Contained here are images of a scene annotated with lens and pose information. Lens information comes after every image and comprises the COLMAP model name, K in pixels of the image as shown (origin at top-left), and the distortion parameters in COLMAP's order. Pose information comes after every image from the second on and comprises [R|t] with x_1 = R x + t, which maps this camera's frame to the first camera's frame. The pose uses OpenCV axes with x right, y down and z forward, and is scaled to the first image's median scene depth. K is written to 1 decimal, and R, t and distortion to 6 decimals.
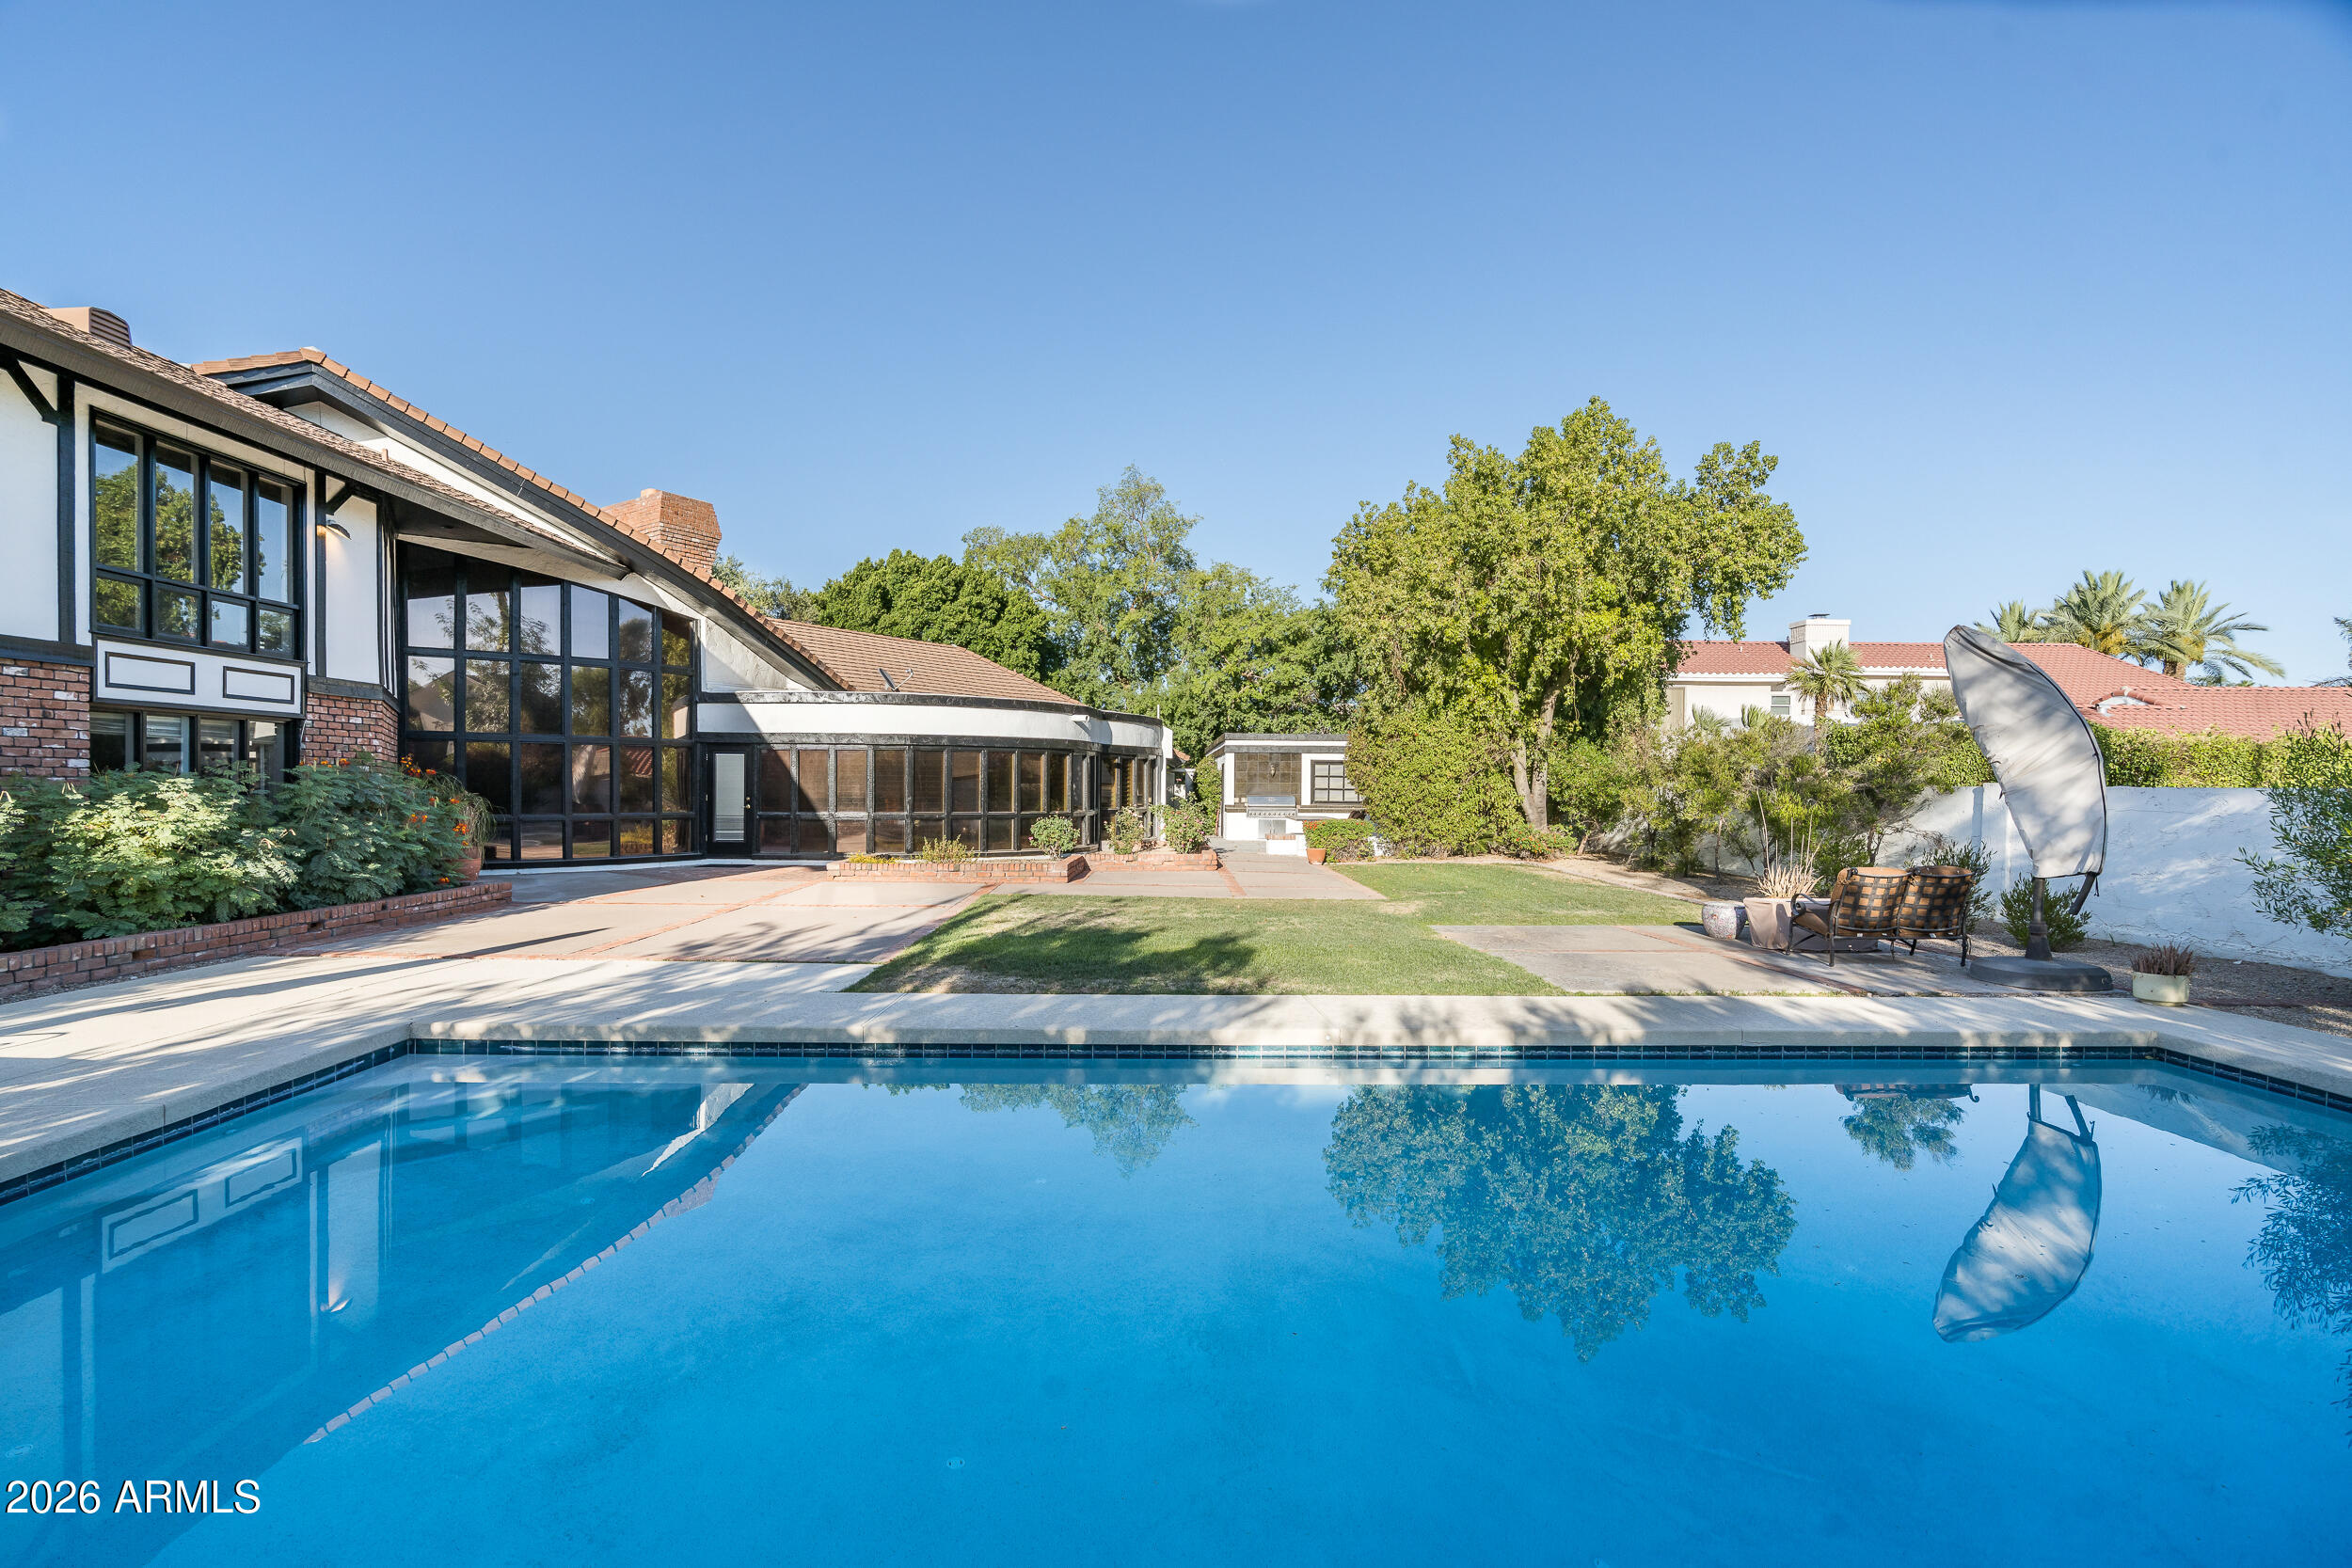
lens RADIAL K [[1064.5, 0, 1165.2], [0, 1064.5, 798.7], [0, 0, 1]] dist [-0.004161, 0.000499]
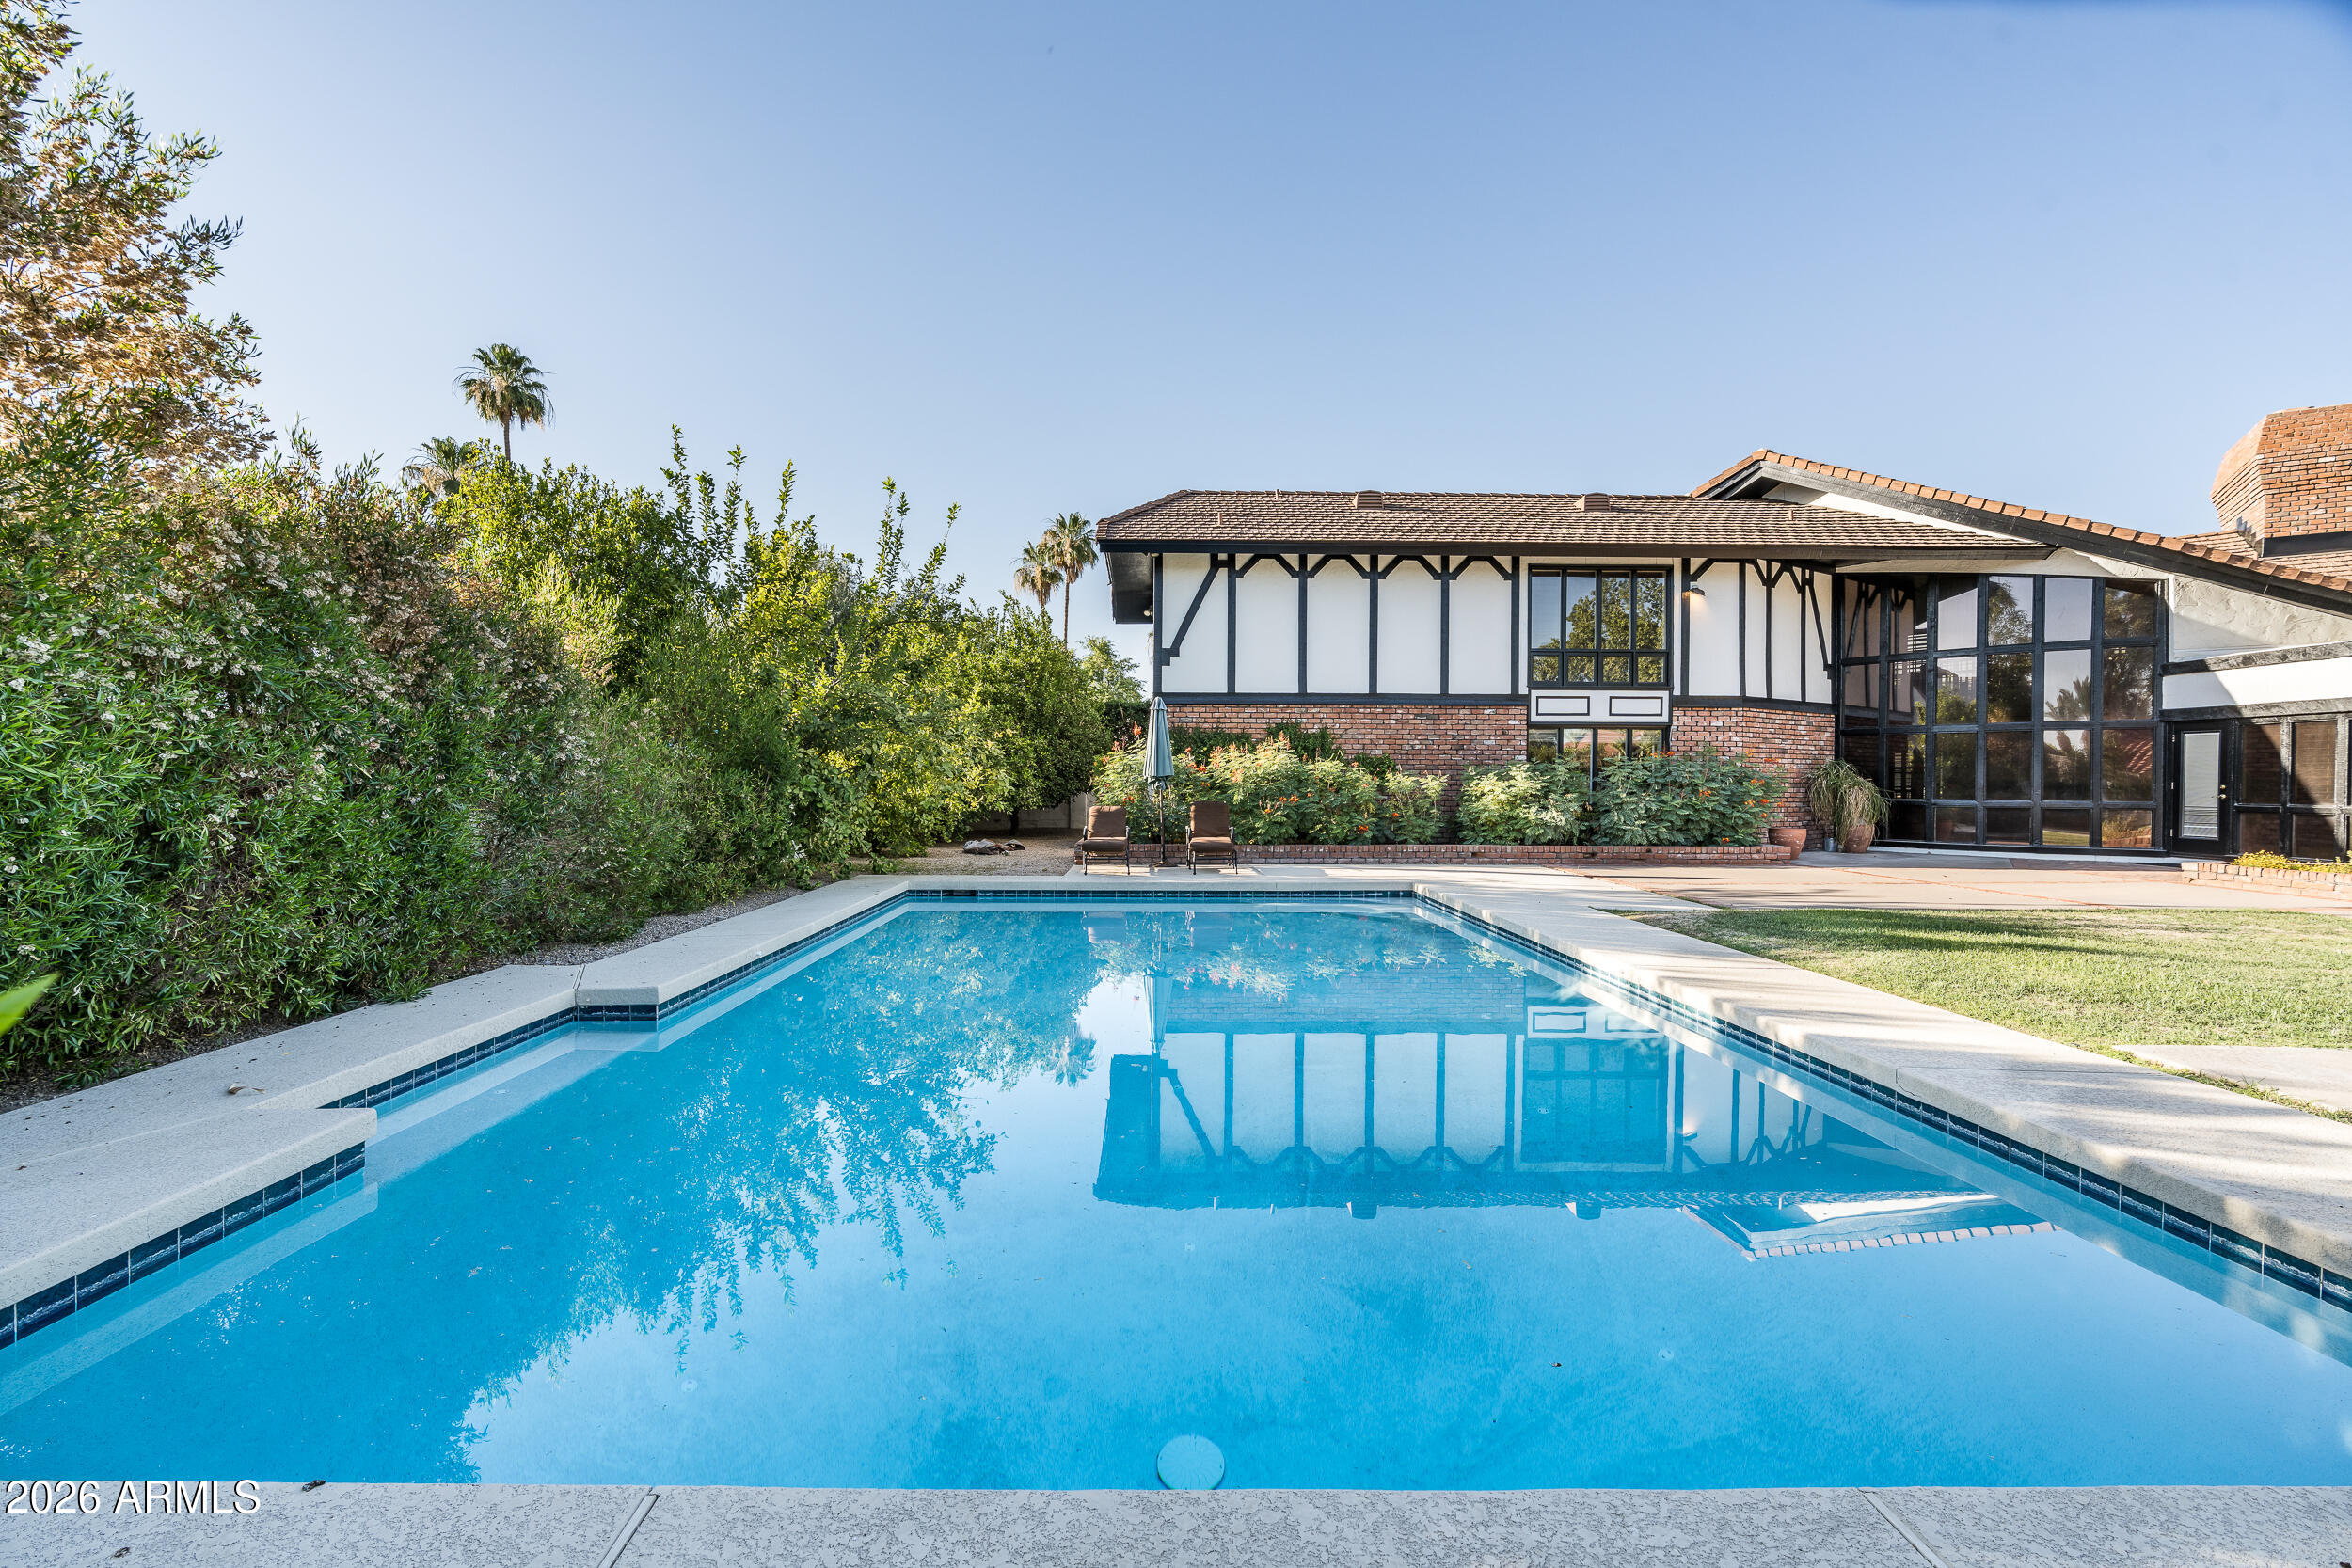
lens RADIAL K [[1064.5, 0, 1157.8], [0, 1064.5, 781.3], [0, 0, 1]] dist [-0.004161, 0.000499]
pose [[0.020632, -0.001161, -0.999786, 0.656982], [-0.016679, 0.999860, -0.001505, 0.016922], [0.999648, 0.016706, 0.020610, 0.254443]]
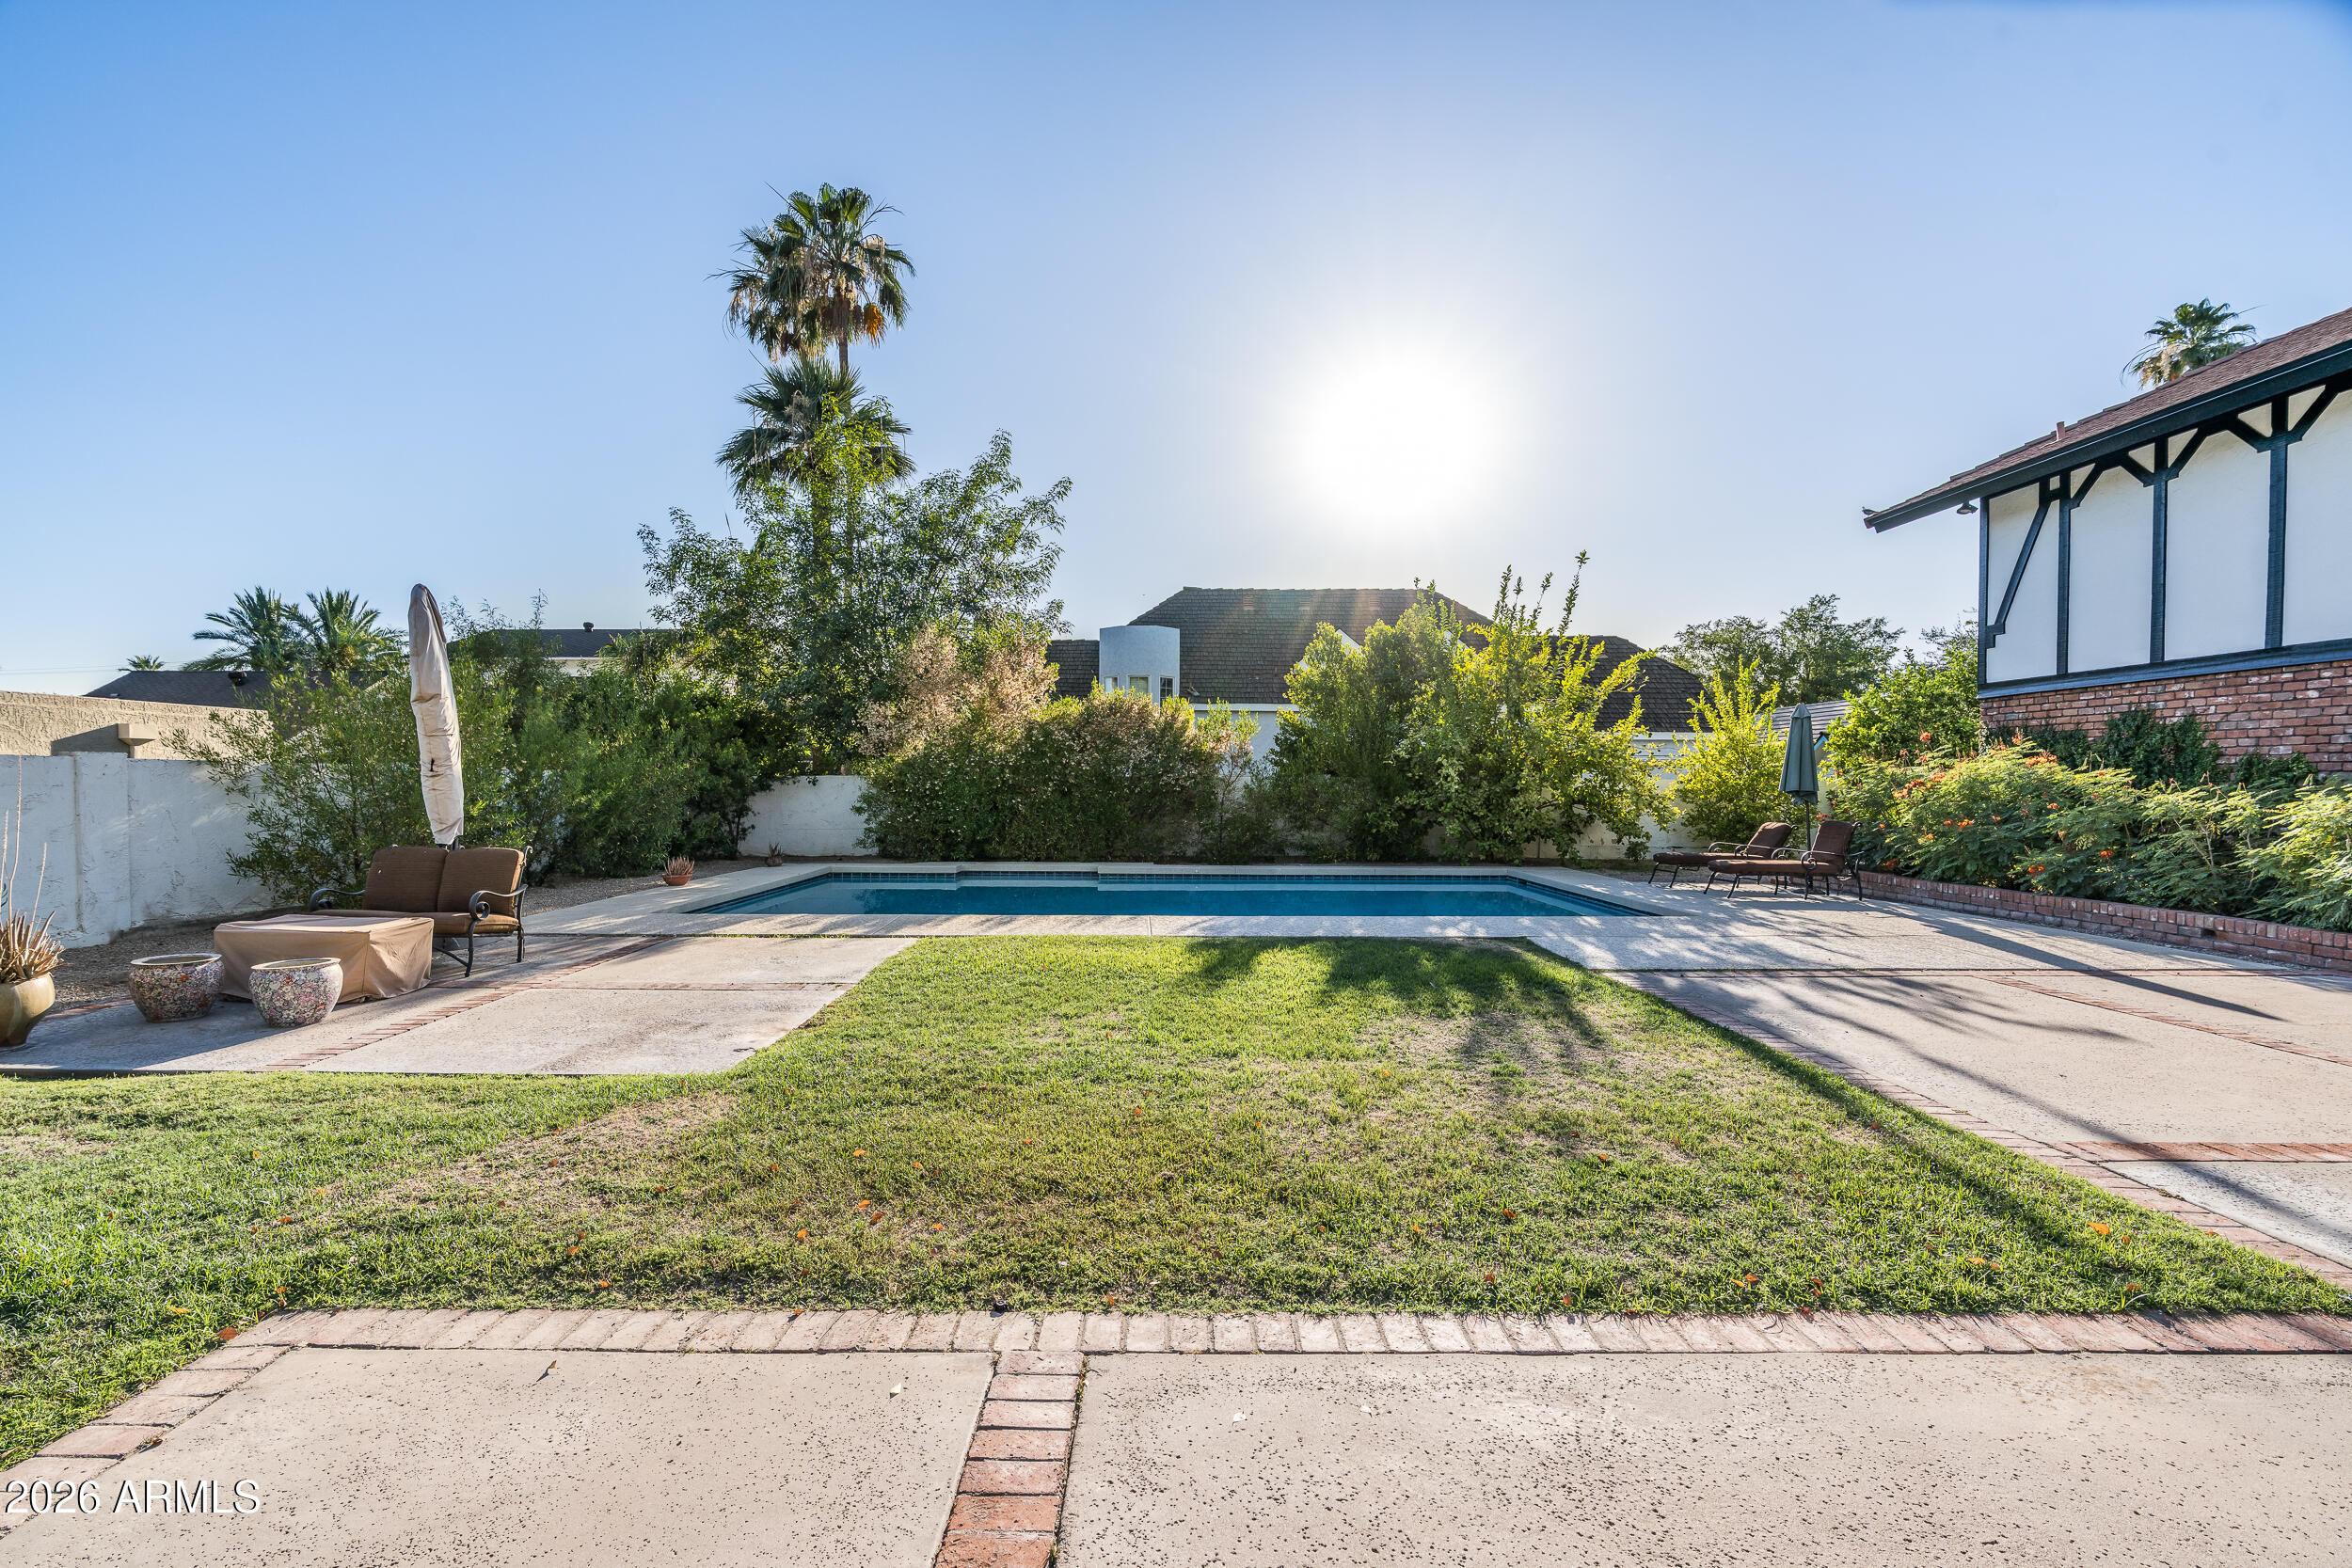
lens RADIAL K [[1064.5, 0, 1165.7], [0, 1064.5, 802.0], [0, 0, 1]] dist [-0.004161, 0.000499]
pose [[-0.999745, -0.001443, 0.022549, 0.049389], [-0.000724, 0.999492, 0.031869, -0.015968], [-0.022584, 0.031845, -0.999238, 1.428825]]
